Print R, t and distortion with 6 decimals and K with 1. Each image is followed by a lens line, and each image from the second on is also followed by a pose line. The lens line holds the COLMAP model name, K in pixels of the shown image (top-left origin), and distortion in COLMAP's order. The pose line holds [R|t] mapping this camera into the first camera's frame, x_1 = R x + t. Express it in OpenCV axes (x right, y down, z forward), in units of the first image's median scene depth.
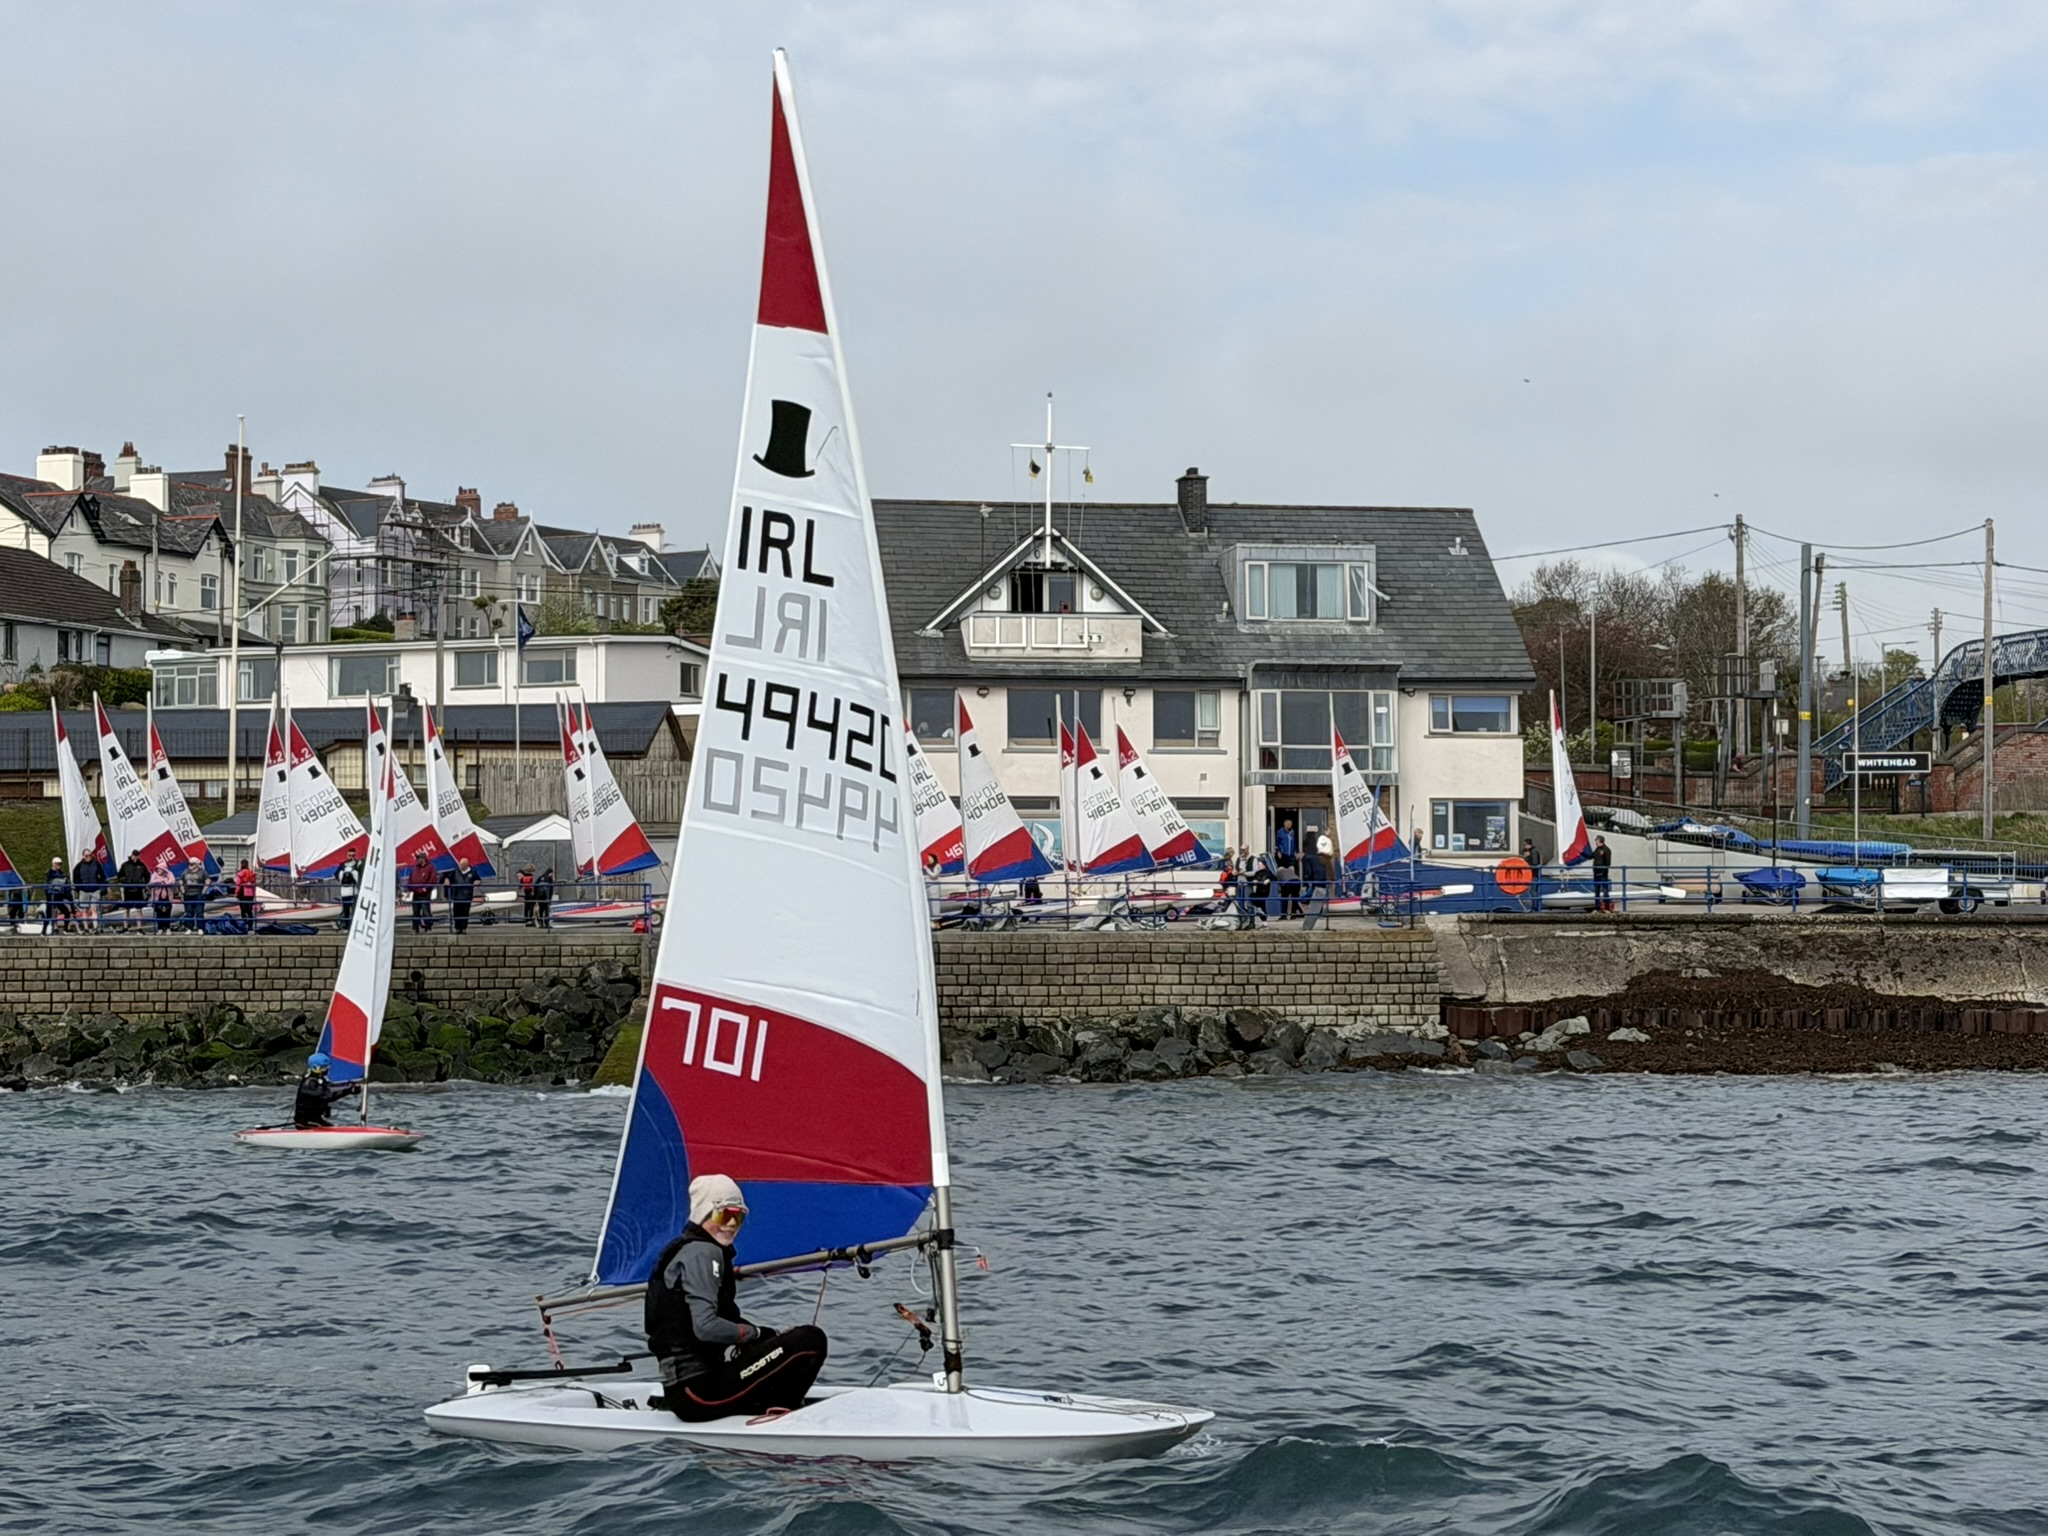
lens RADIAL K [[5023.6, 0, 1121.4], [0, 5023.6, 920.9], [0, 0, 1]] dist [0.089535, 0.000000]
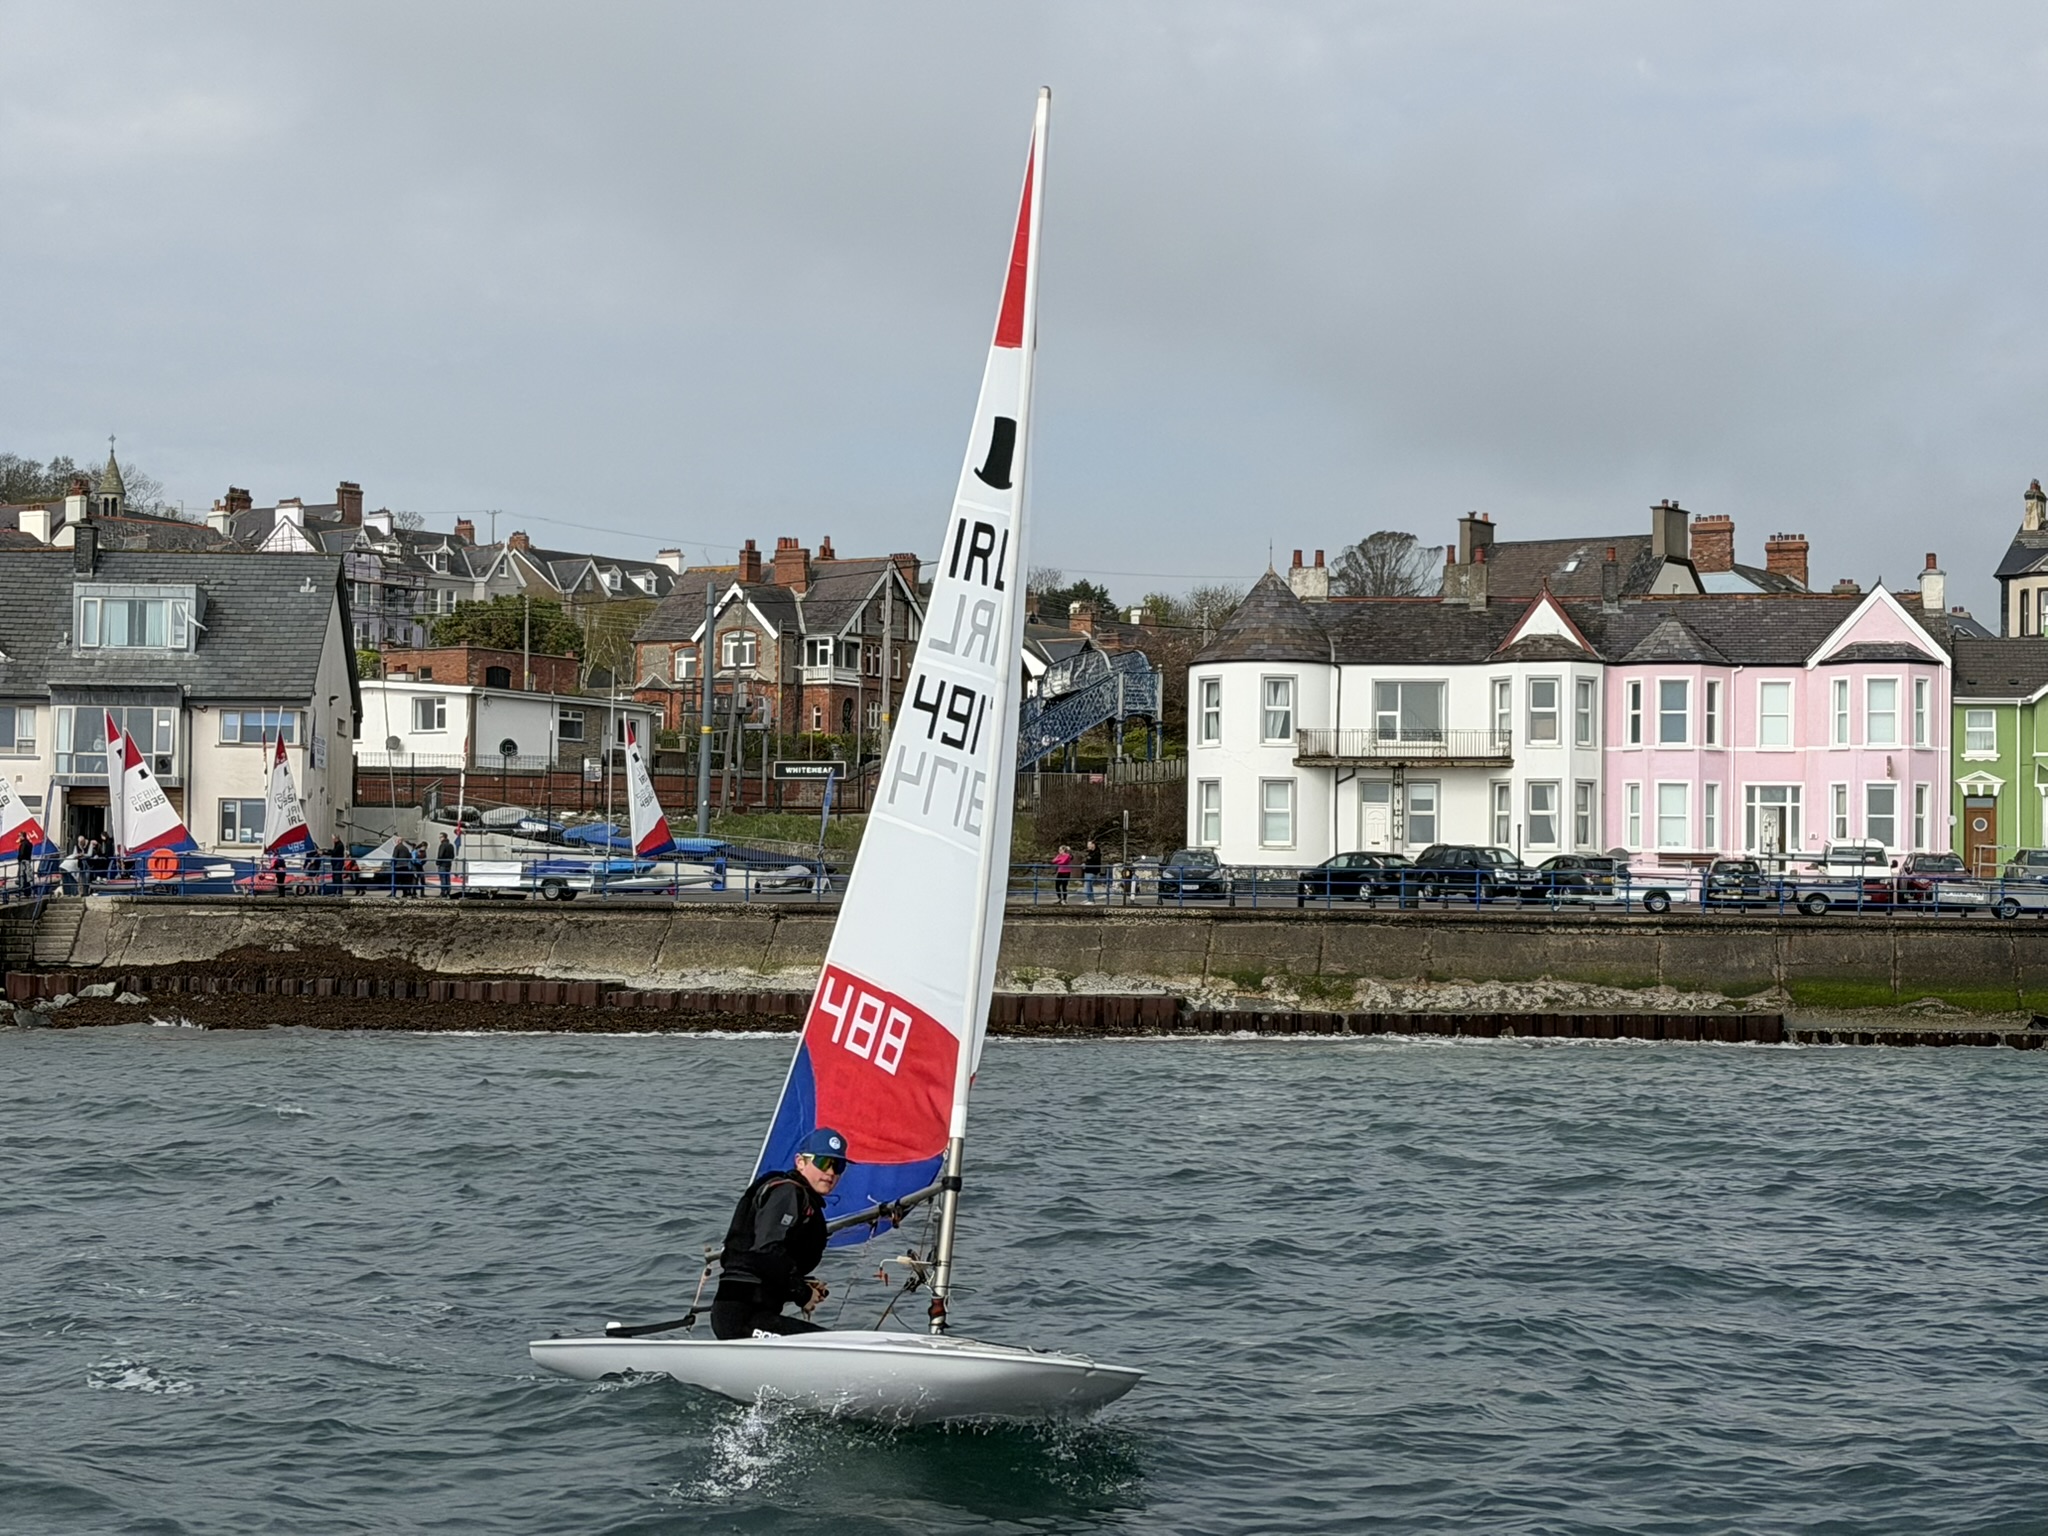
lens RADIAL K [[4614.6, 0, 1125.2], [0, 4614.6, 838.1], [0, 0, 1]] dist [0.169420, 0.000000]
pose [[0.980820, 0.009916, -0.194666, 0.492552], [-0.012374, 0.999858, -0.011412, -0.005117], [0.194525, 0.013602, 0.980803, -0.034626]]
